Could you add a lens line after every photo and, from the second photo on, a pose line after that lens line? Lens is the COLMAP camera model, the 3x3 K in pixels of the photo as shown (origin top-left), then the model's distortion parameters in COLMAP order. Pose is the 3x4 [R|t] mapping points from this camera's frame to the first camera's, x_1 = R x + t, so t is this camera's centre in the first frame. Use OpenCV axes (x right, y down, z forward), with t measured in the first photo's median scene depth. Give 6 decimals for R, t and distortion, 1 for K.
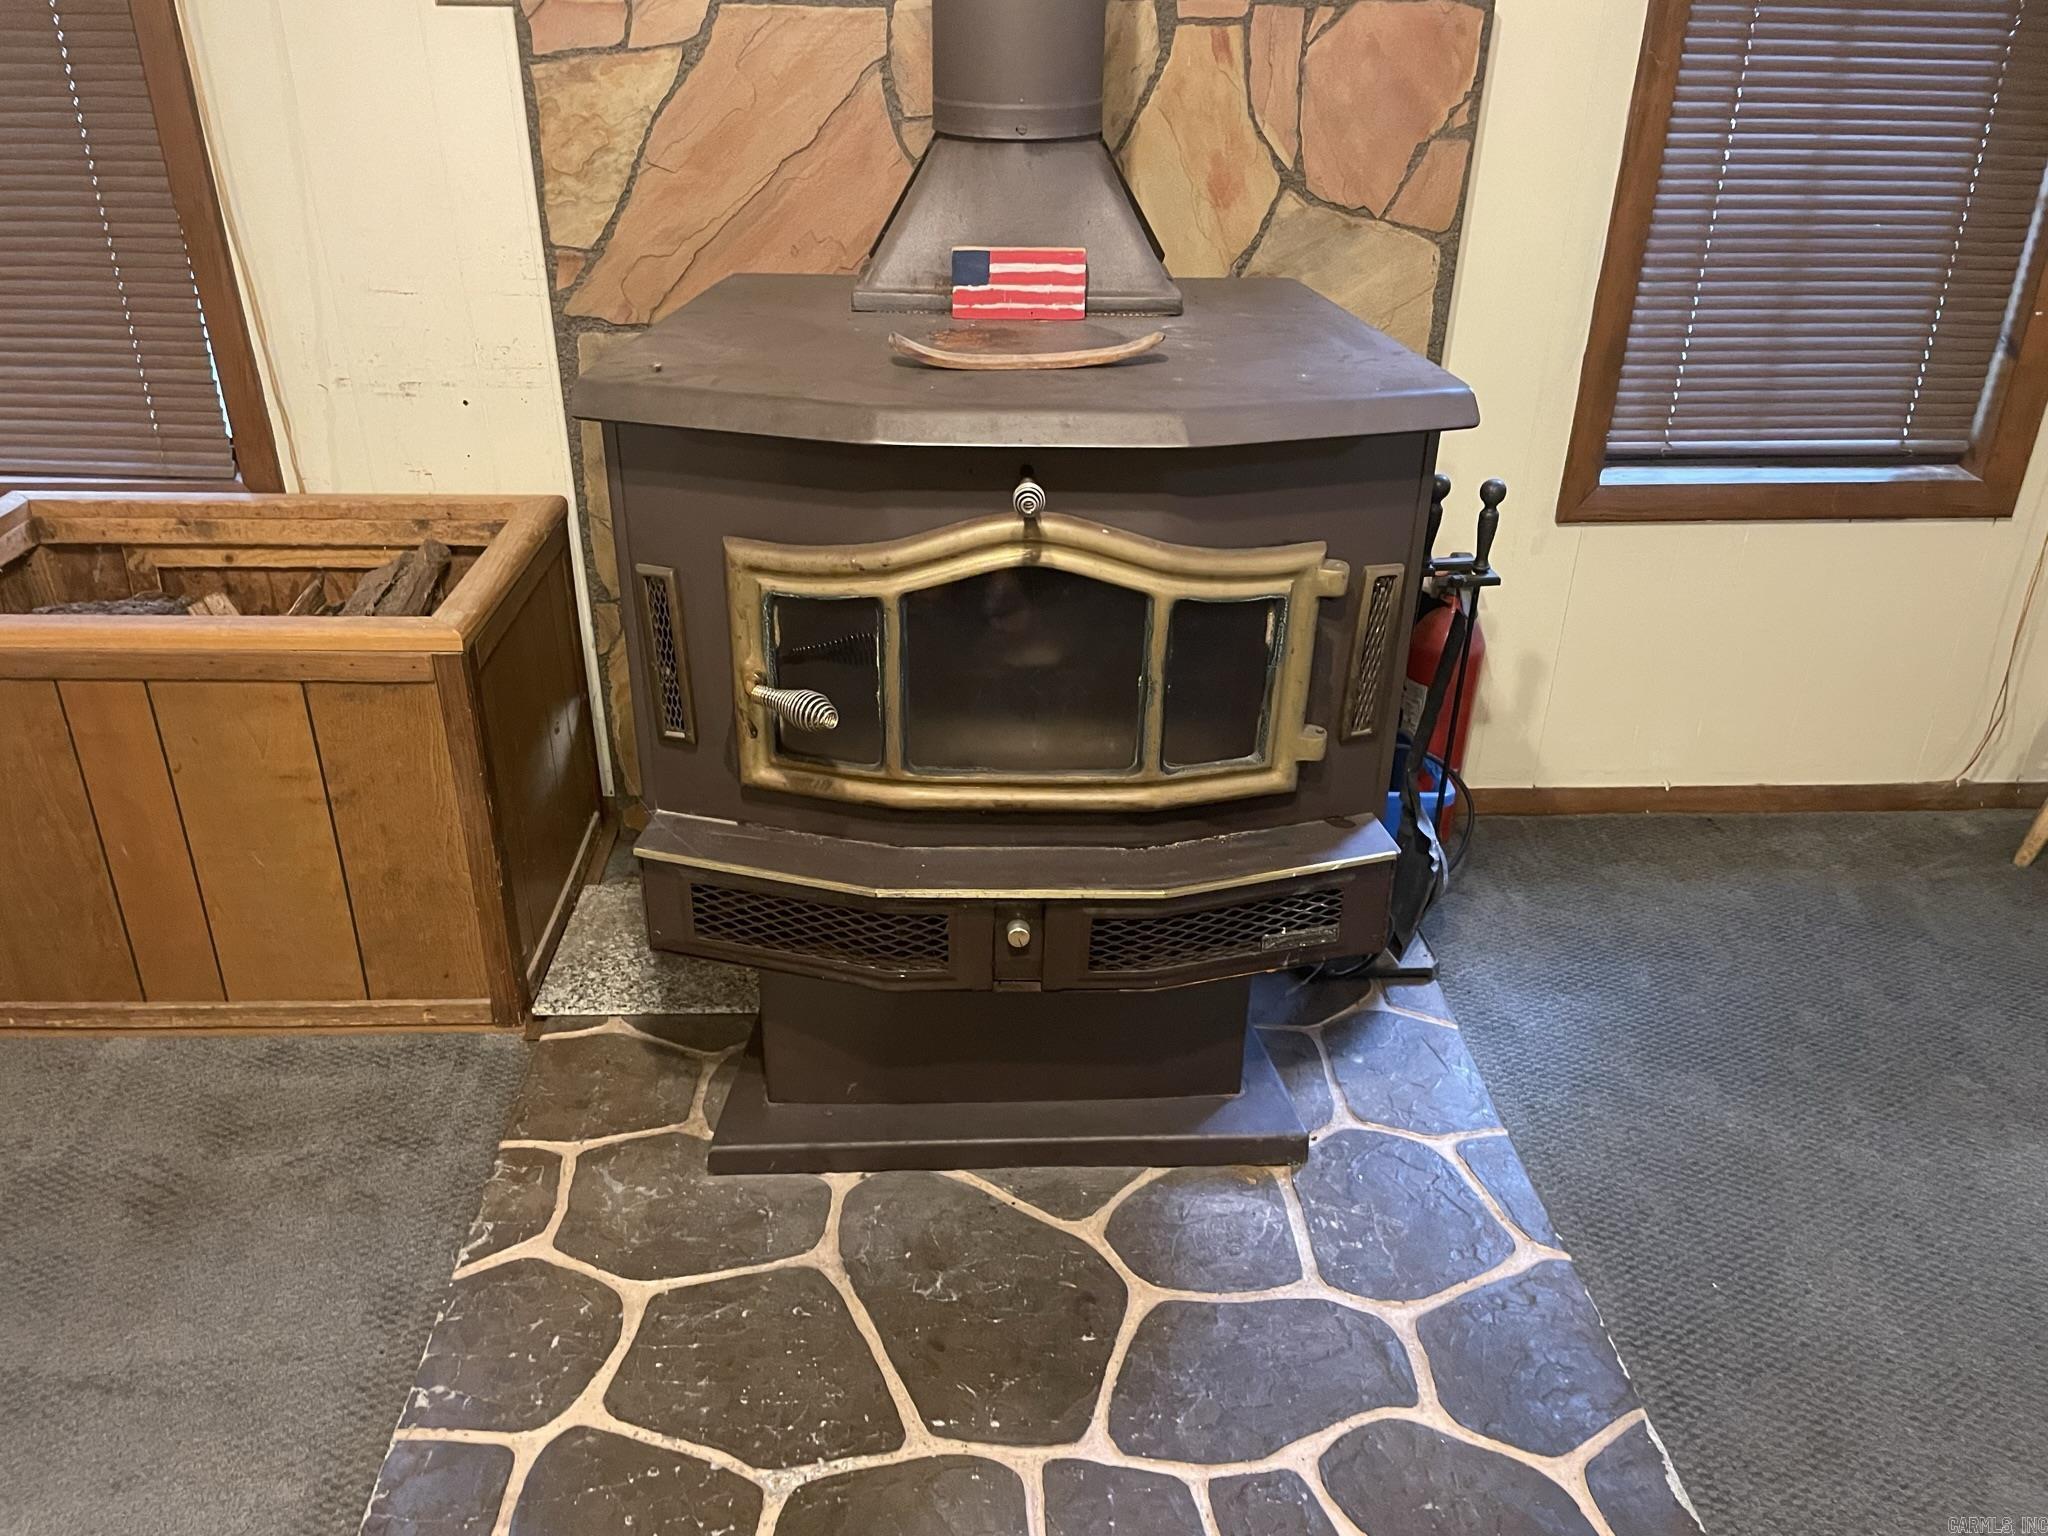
lens RADIAL K [[1577.1, 0, 996.6], [0, 1577.1, 791.2], [0, 0, 1]] dist [0.085481, -0.116334]
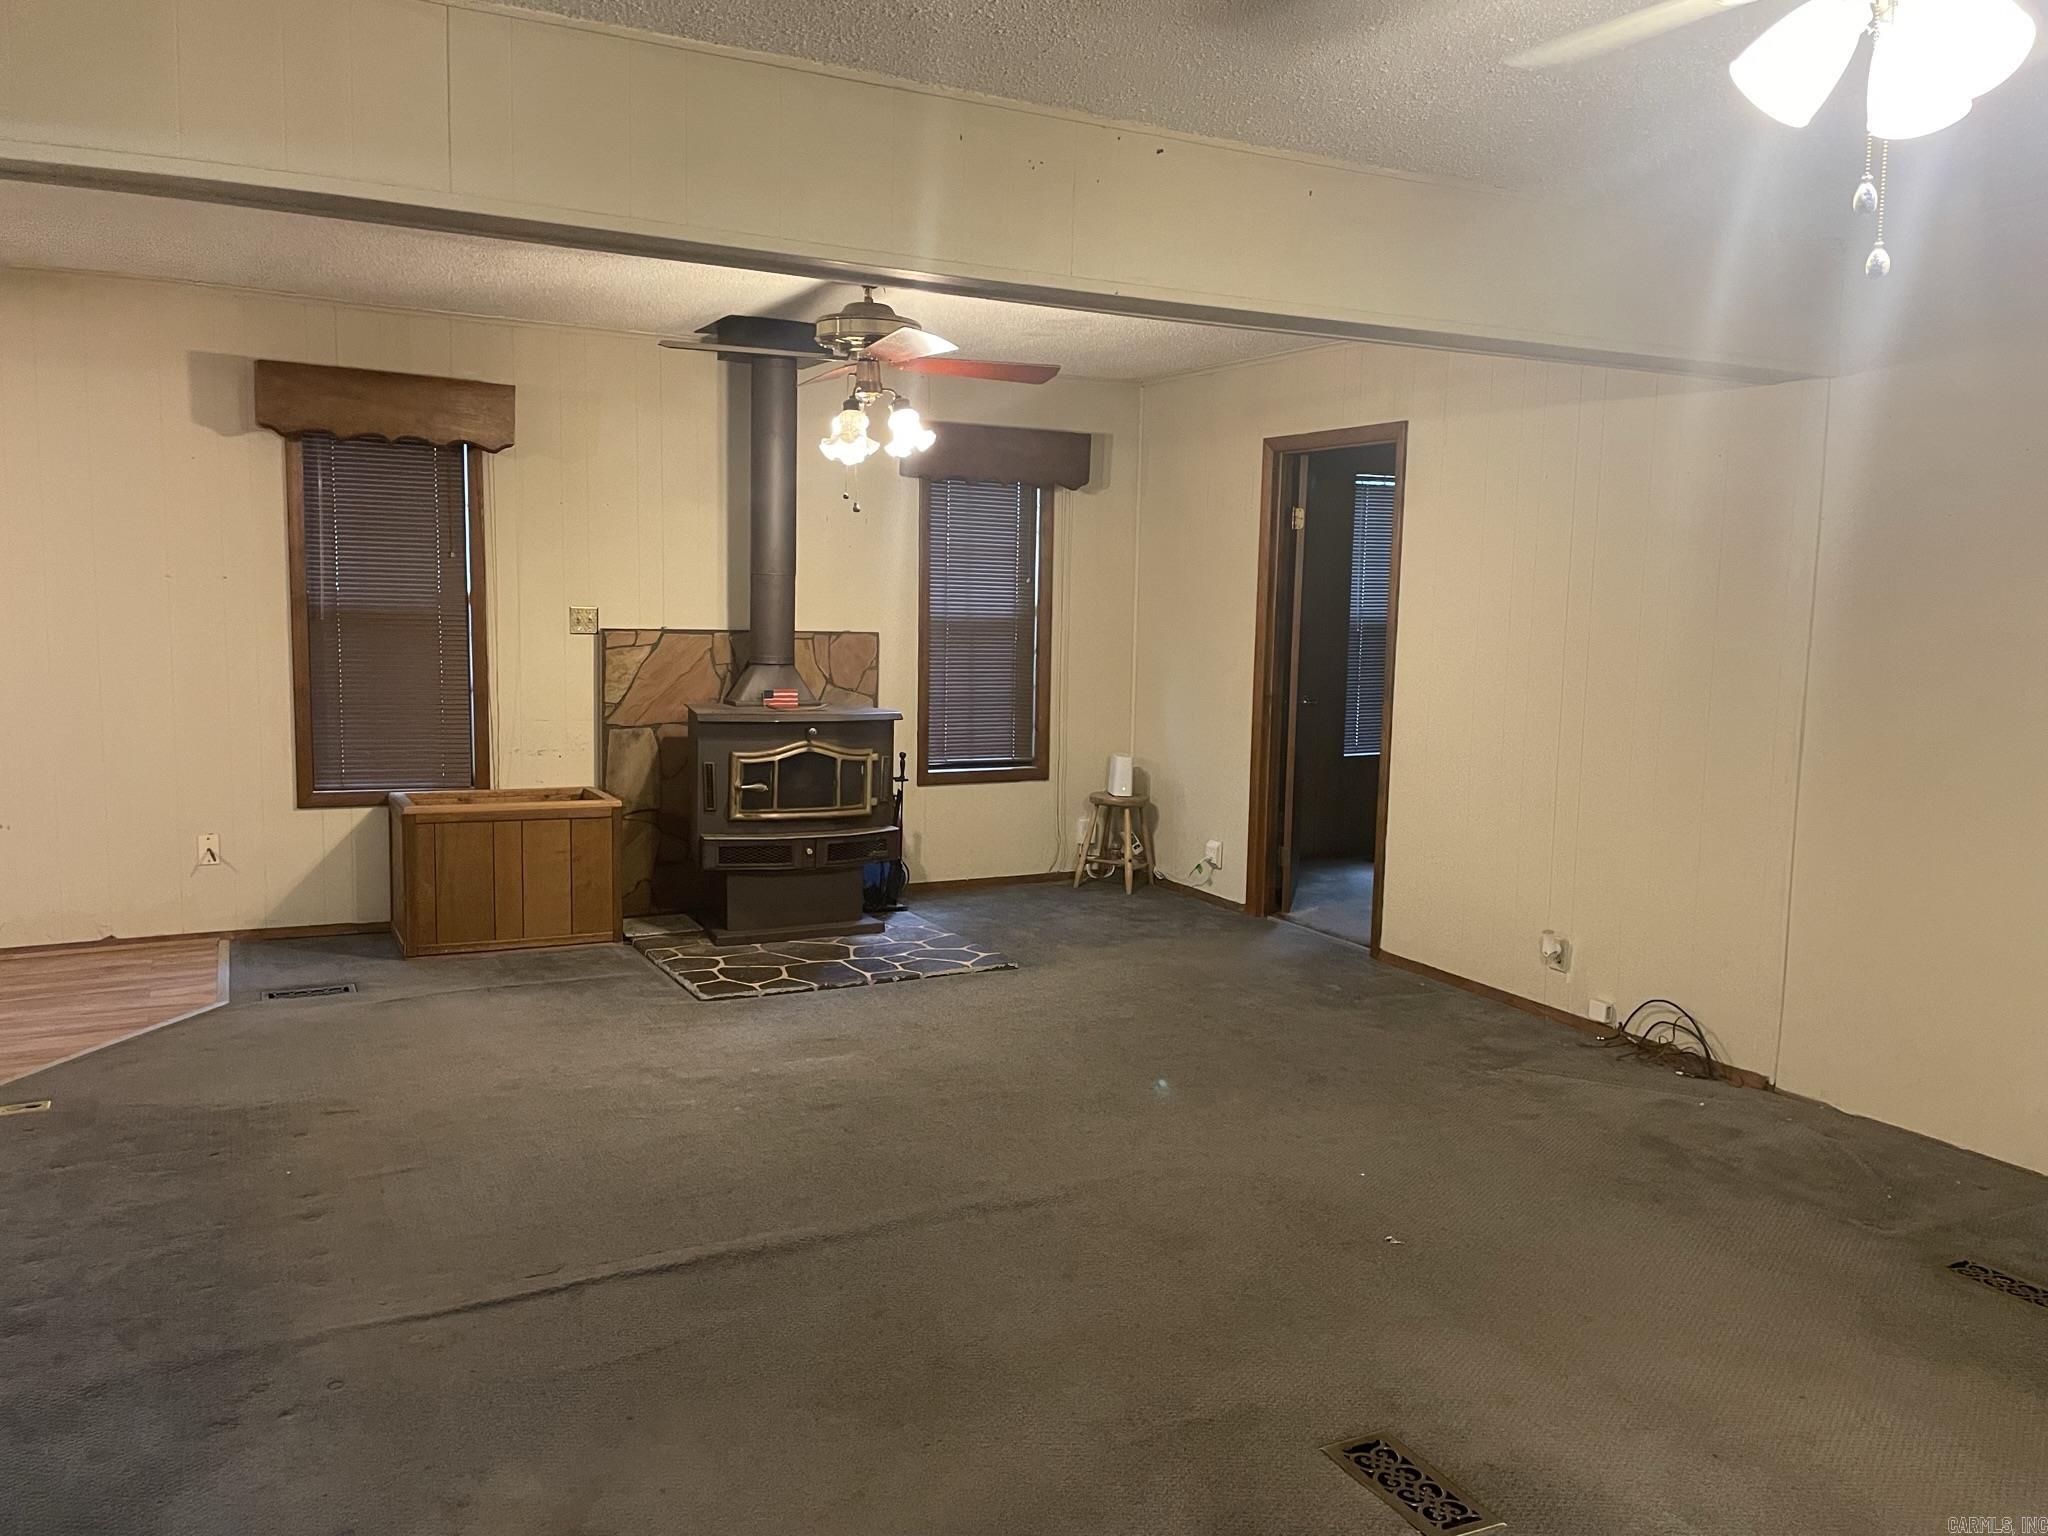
lens RADIAL K [[1577.1, 0, 996.6], [0, 1577.1, 791.2], [0, 0, 1]] dist [0.085481, -0.116334]
pose [[0.911047, -0.039156, 0.410440, -0.900156], [0.183635, 0.929826, -0.318907, 0.995673], [-0.369150, 0.365910, 0.854305, -1.961019]]
